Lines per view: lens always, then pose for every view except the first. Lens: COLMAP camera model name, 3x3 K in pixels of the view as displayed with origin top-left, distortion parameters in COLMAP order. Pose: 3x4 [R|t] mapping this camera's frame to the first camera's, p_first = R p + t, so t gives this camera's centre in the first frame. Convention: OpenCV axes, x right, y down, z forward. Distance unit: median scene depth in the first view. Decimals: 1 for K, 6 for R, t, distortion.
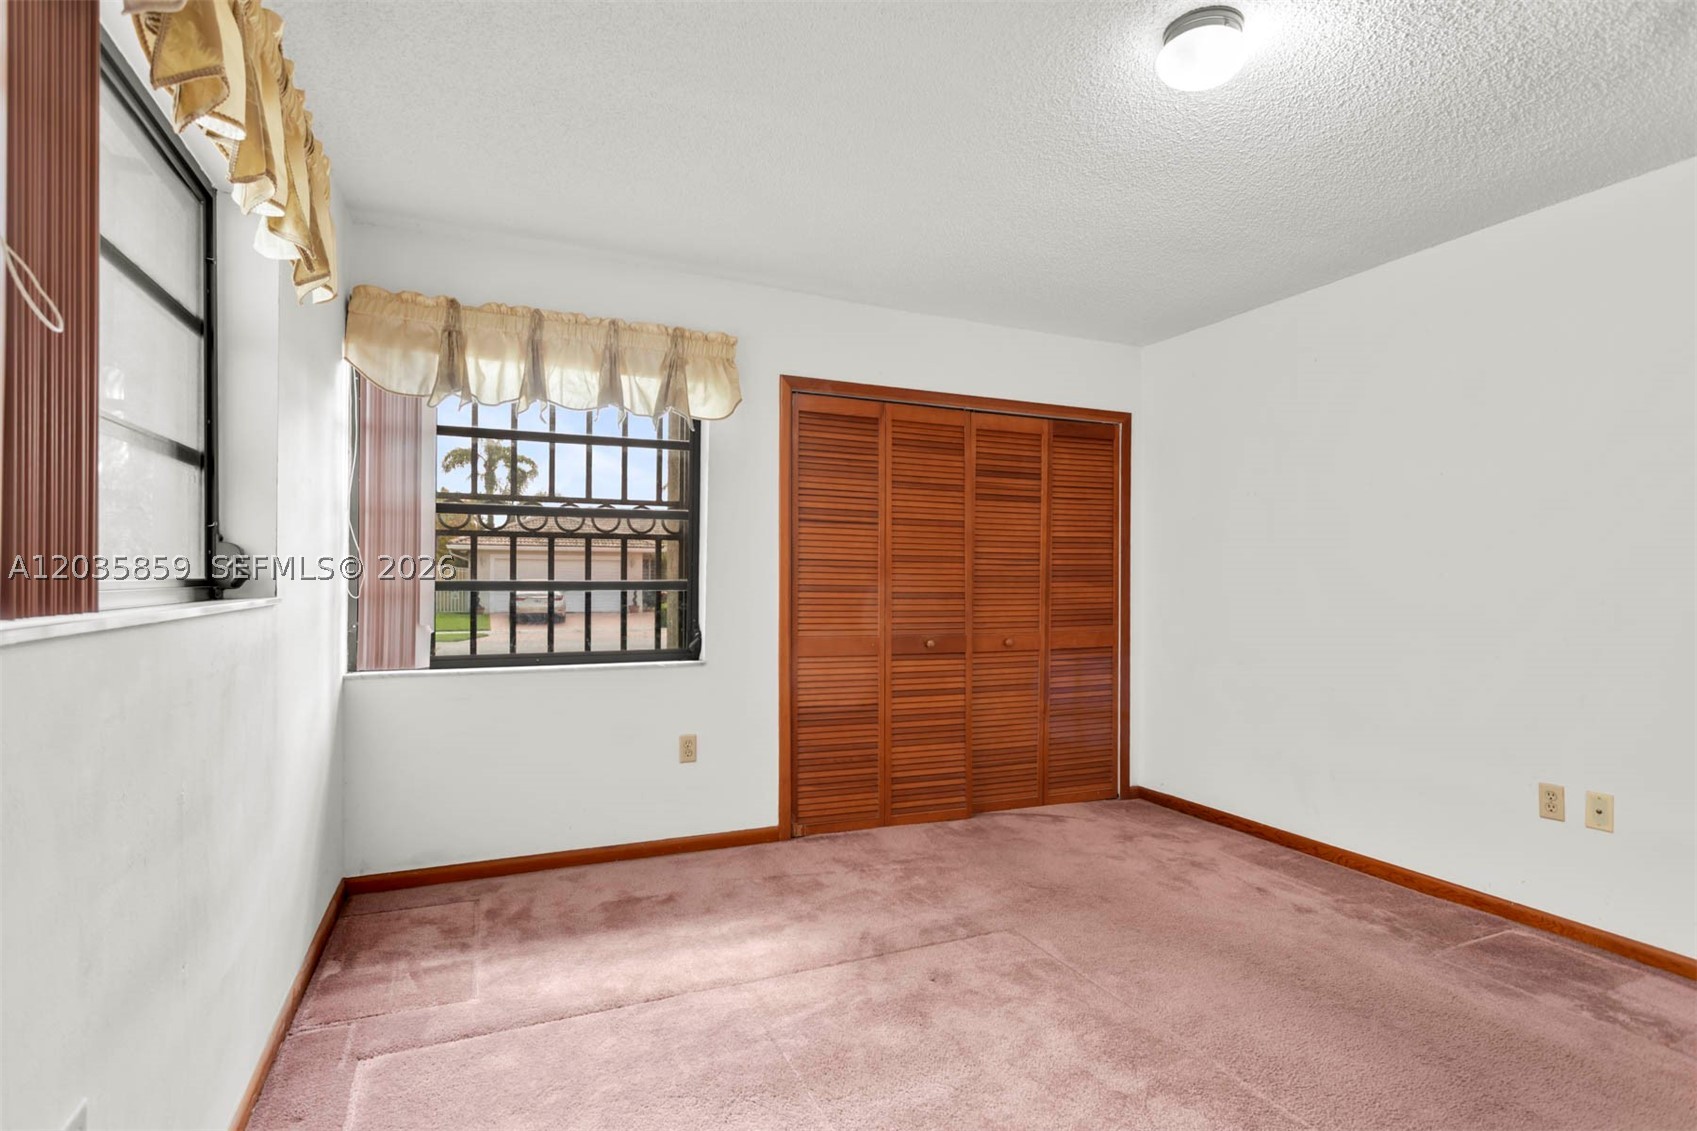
lens RADIAL K [[834.9, 0, 863.4], [0, 834.9, 573.0], [0, 0, 1]] dist [-0.011407, 0.008665]
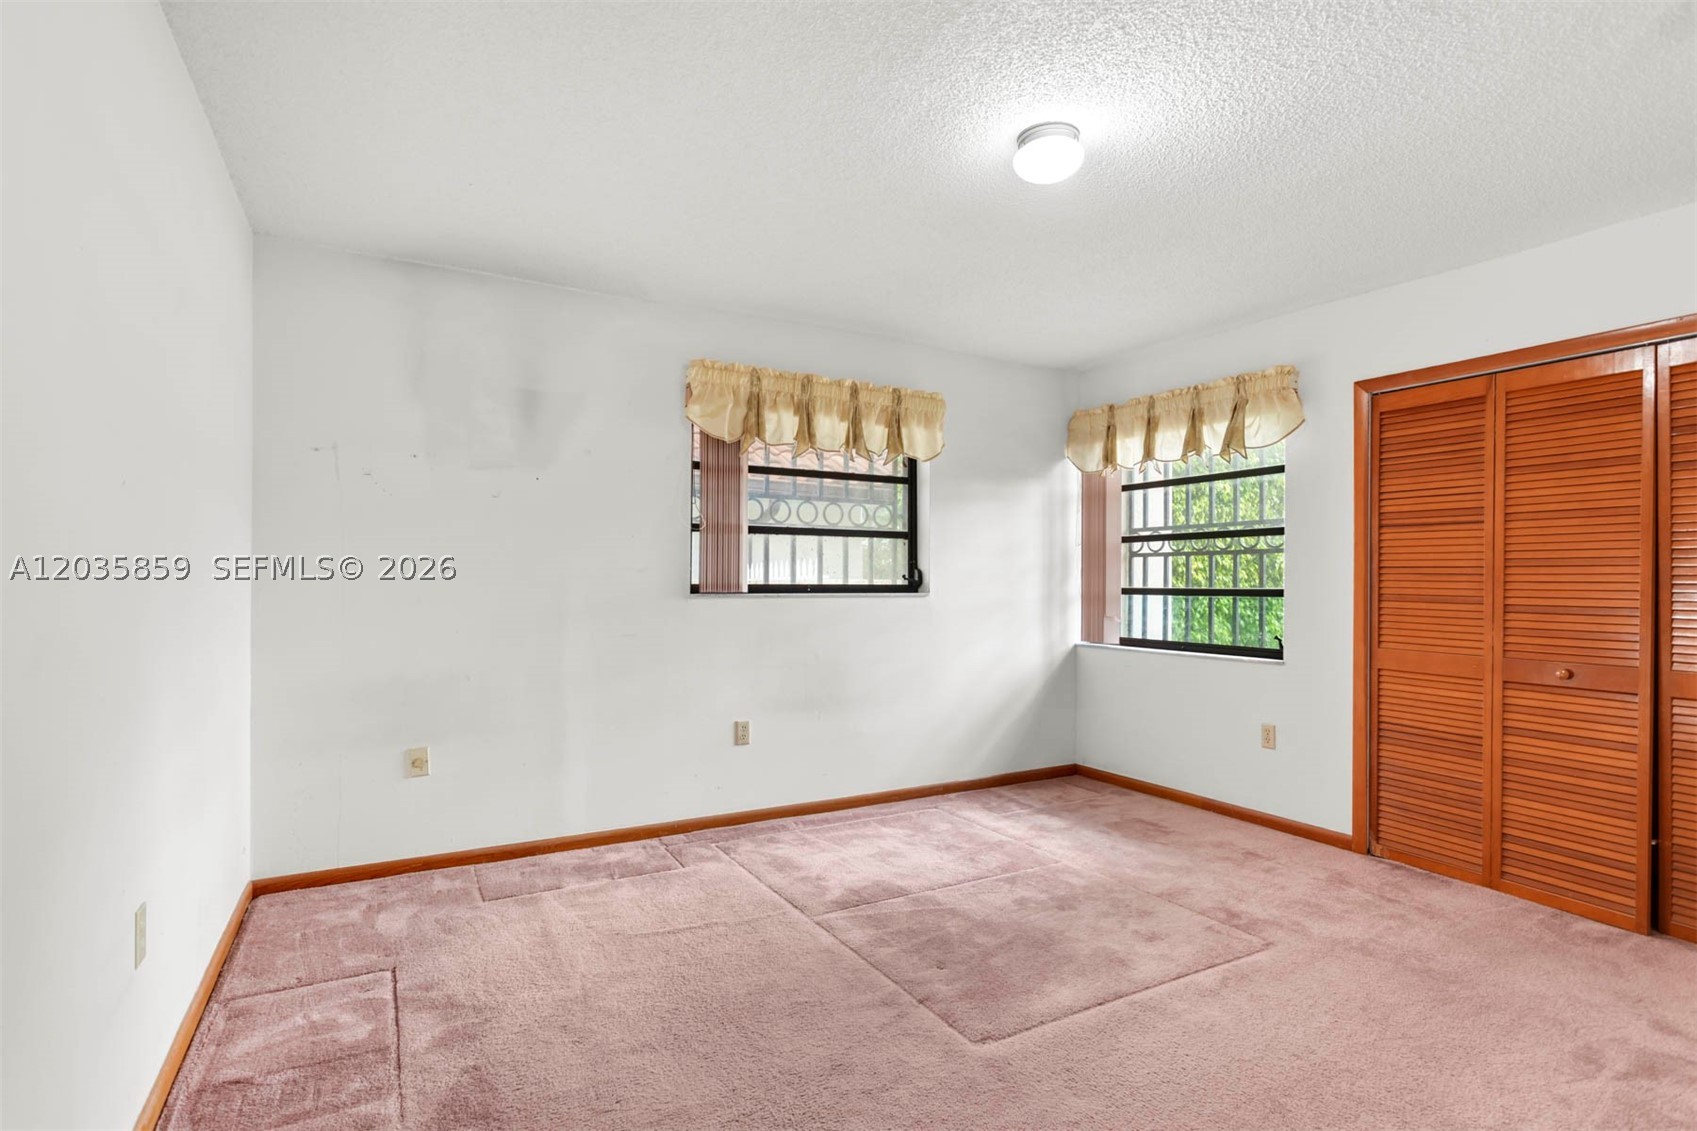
lens RADIAL K [[834.9, 0, 862.8], [0, 834.9, 575.5], [0, 0, 1]] dist [-0.011407, 0.008665]
pose [[0.114241, -0.013174, -0.993366, 0.873151], [-0.002926, 0.999903, -0.013597, 0.008700], [0.993449, 0.004460, 0.114191, 0.325610]]
